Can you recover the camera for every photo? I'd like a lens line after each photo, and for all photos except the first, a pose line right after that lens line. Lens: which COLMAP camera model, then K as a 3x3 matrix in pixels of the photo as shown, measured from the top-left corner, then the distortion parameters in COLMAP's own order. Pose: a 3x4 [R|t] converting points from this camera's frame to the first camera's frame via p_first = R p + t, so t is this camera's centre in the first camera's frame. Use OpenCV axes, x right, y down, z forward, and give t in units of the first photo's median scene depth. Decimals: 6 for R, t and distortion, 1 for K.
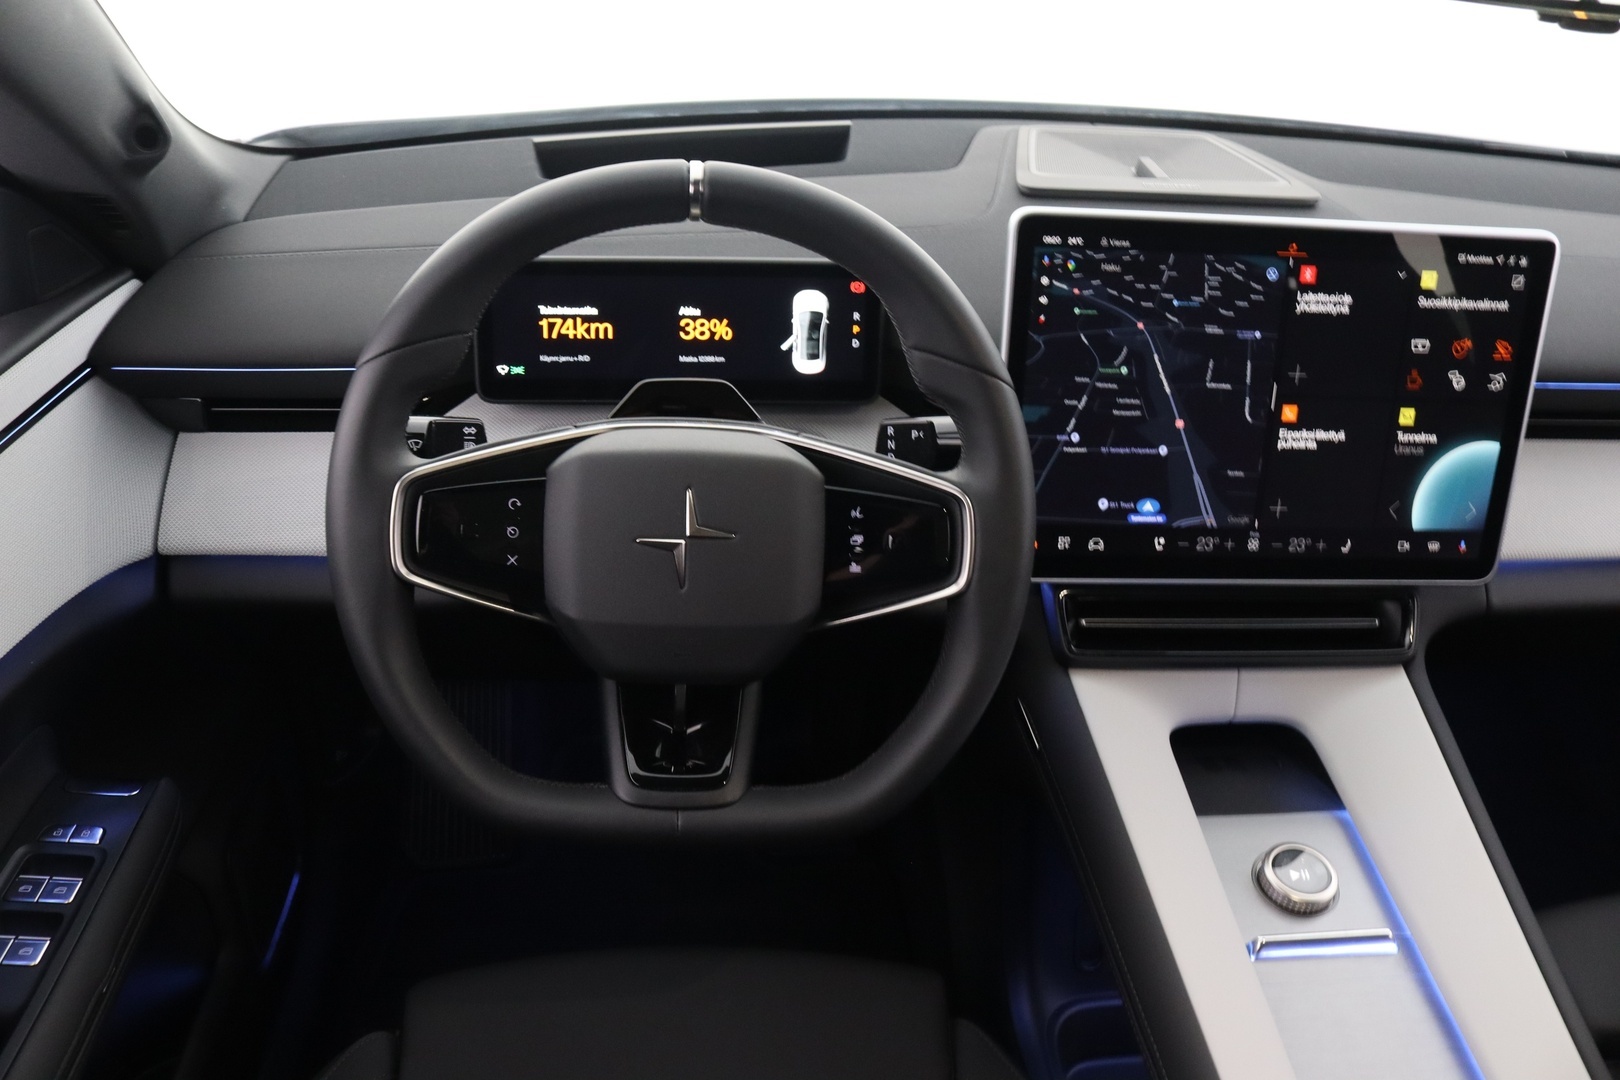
lens RADIAL K [[1347.8, 0, 803.2], [0, 1347.8, 543.1], [0, 0, 1]] dist [-0.170829, 0.154150]
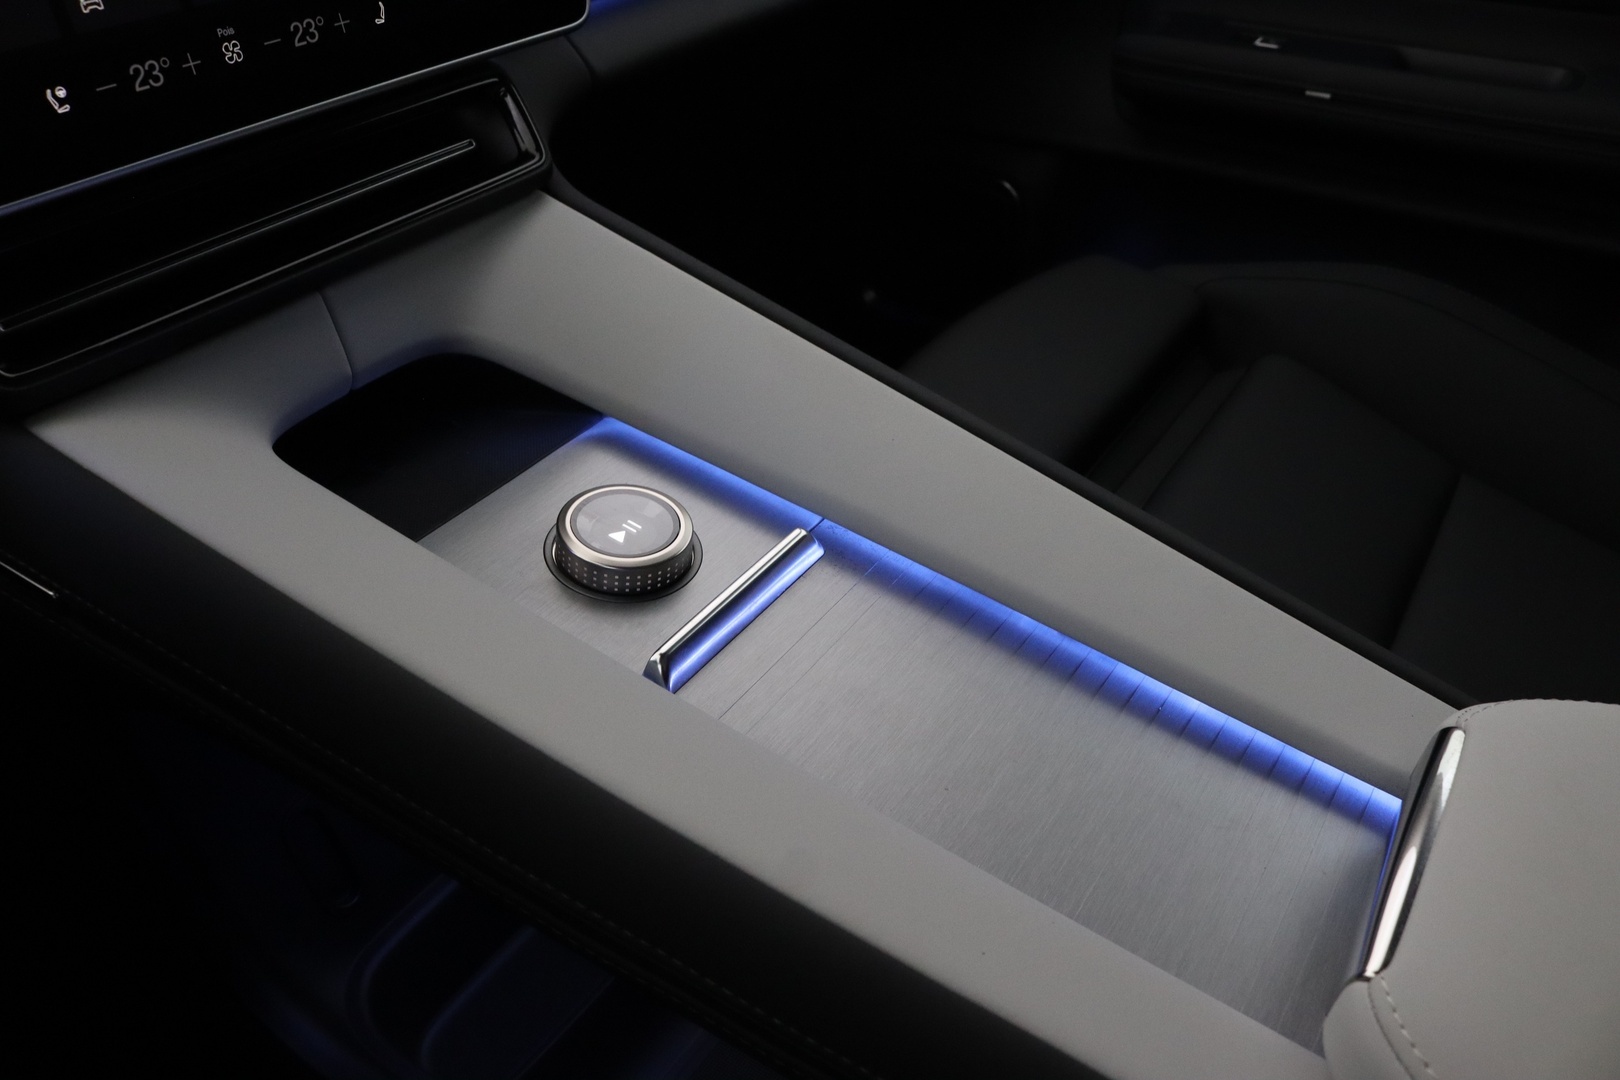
lens RADIAL K [[1347.8, 0, 803.2], [0, 1347.8, 543.1], [0, 0, 1]] dist [-0.170829, 0.154150]
pose [[0.602605, -0.487772, 0.631621, 0.058562], [0.412508, 0.867916, 0.276694, 0.121572], [-0.683158, 0.093812, 0.724220, 0.497218]]
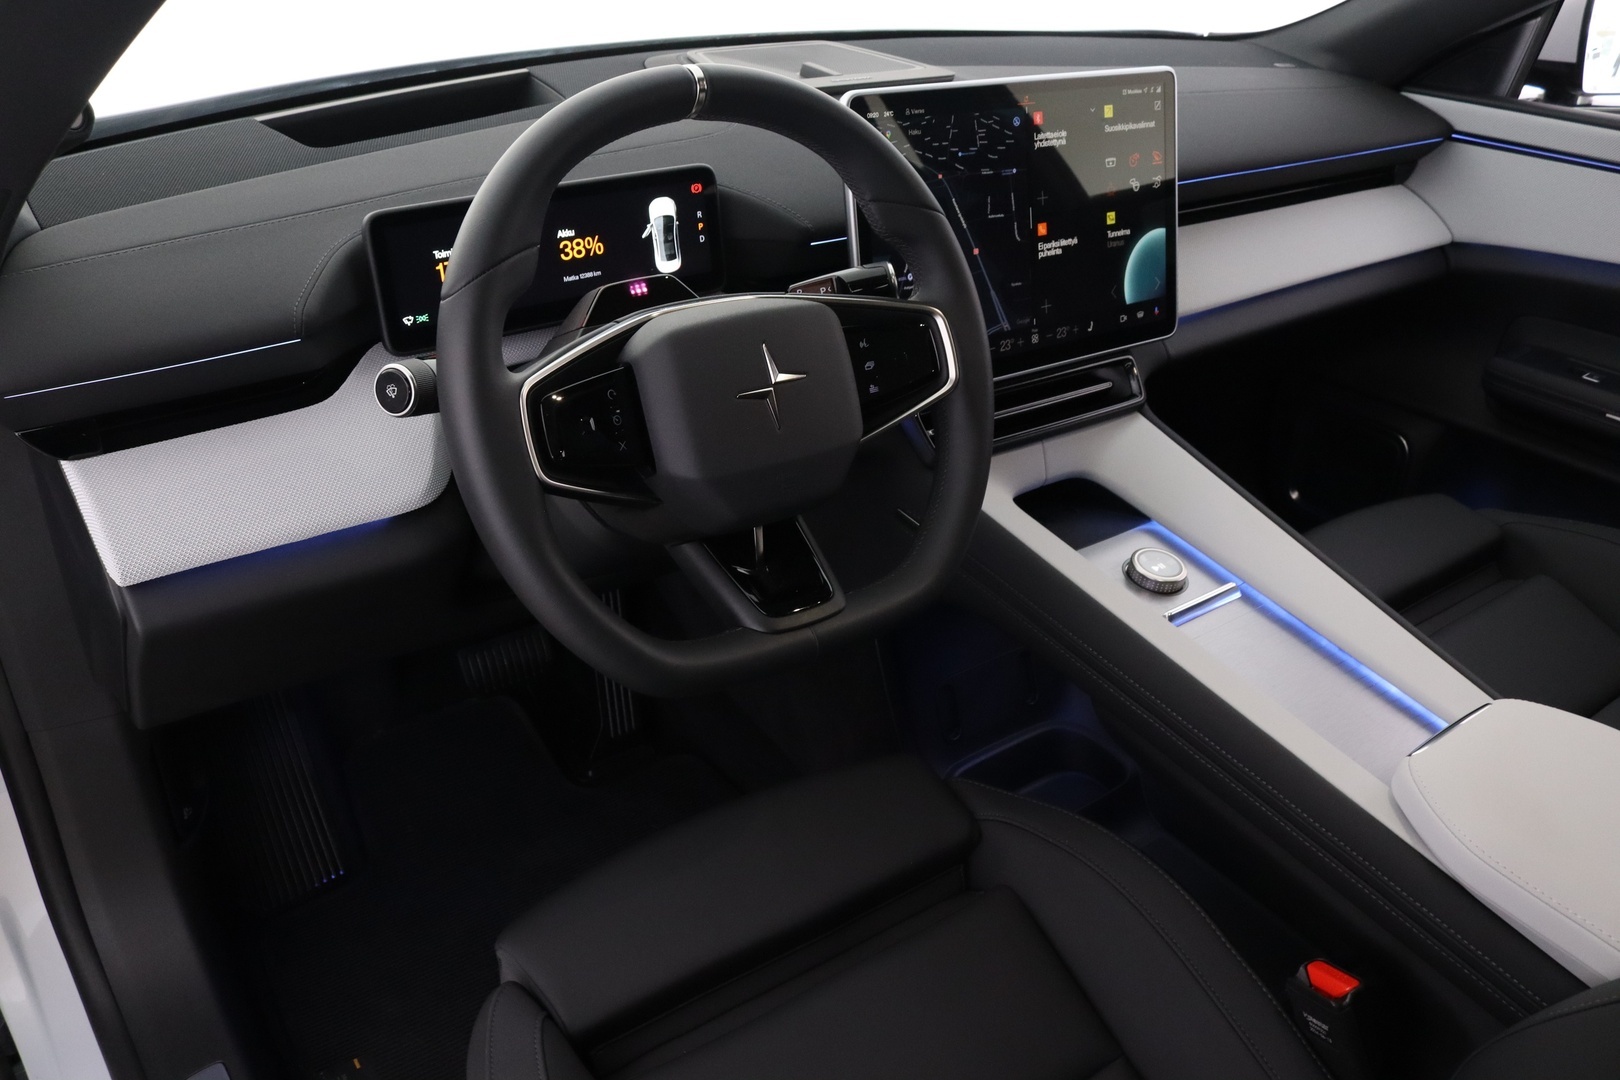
lens RADIAL K [[1347.8, 0, 803.2], [0, 1347.8, 543.1], [0, 0, 1]] dist [-0.170829, 0.154150]
pose [[0.851464, -0.266242, 0.451800, -0.475300], [0.261704, 0.962316, 0.073877, 0.036790], [-0.454444, 0.055335, 0.889055, -0.017293]]
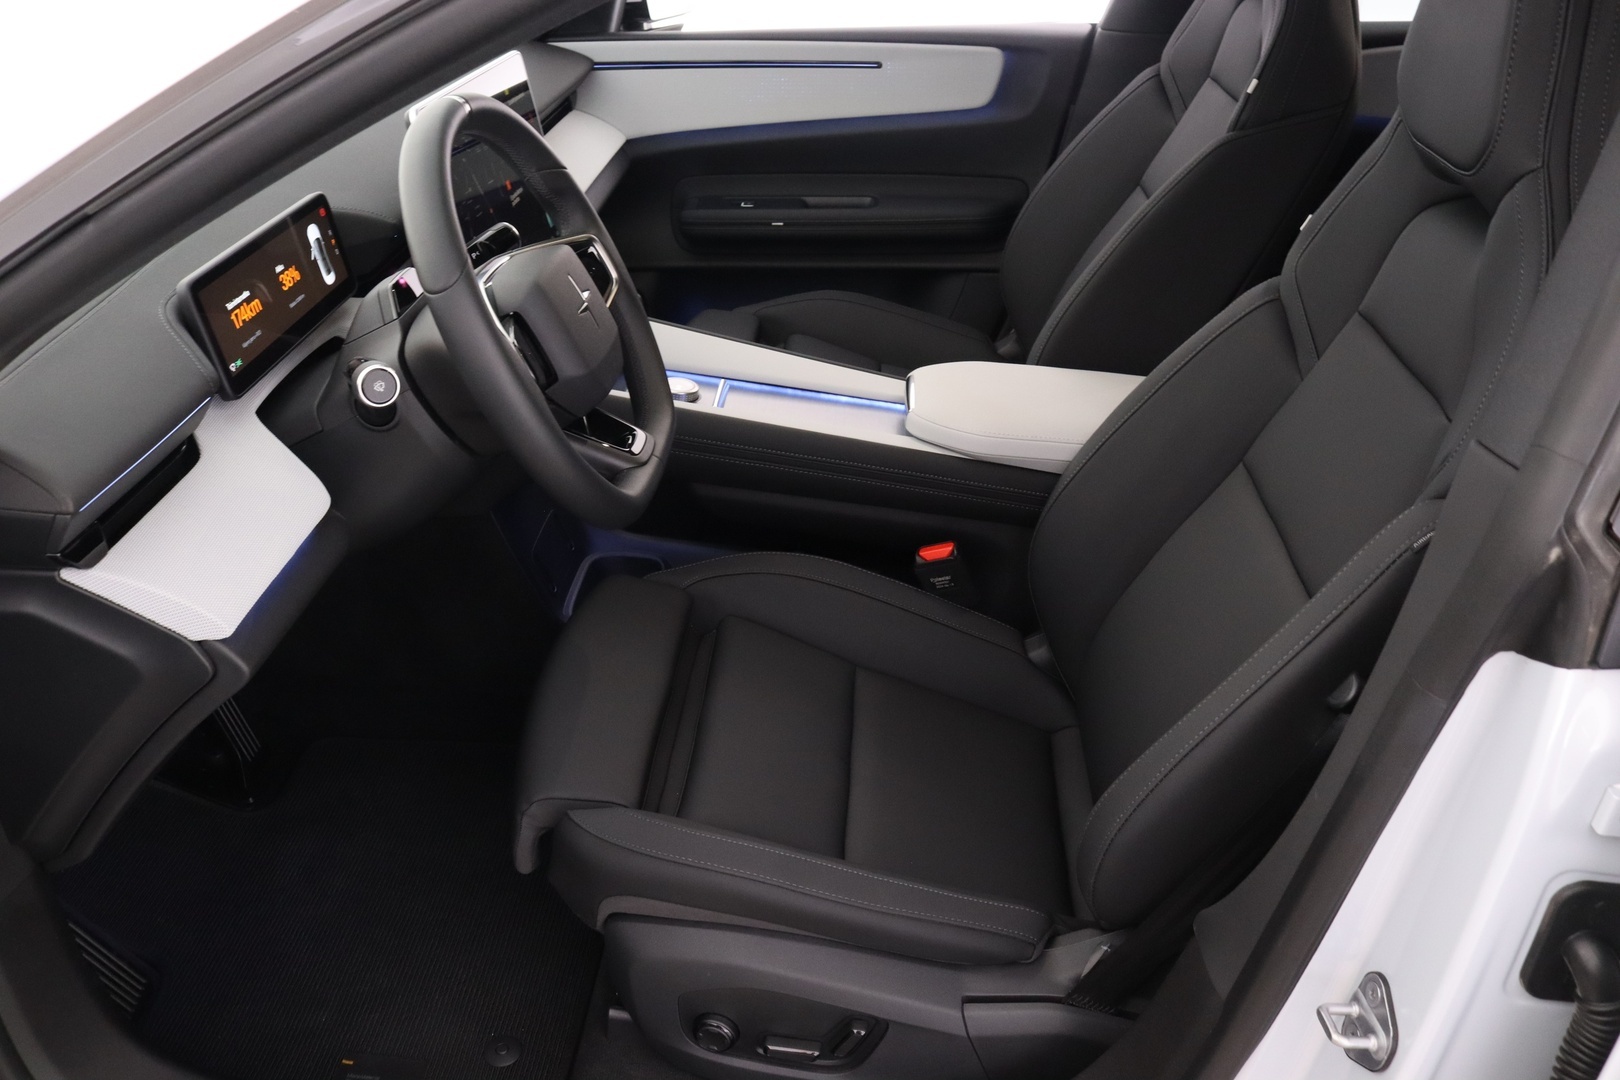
lens RADIAL K [[1347.8, 0, 803.2], [0, 1347.8, 543.1], [0, 0, 1]] dist [-0.170829, 0.154150]
pose [[0.136396, -0.517174, 0.844942, -1.208369], [0.495006, 0.774384, 0.394079, -0.217143], [-0.858117, 0.364501, 0.361627, 0.228258]]
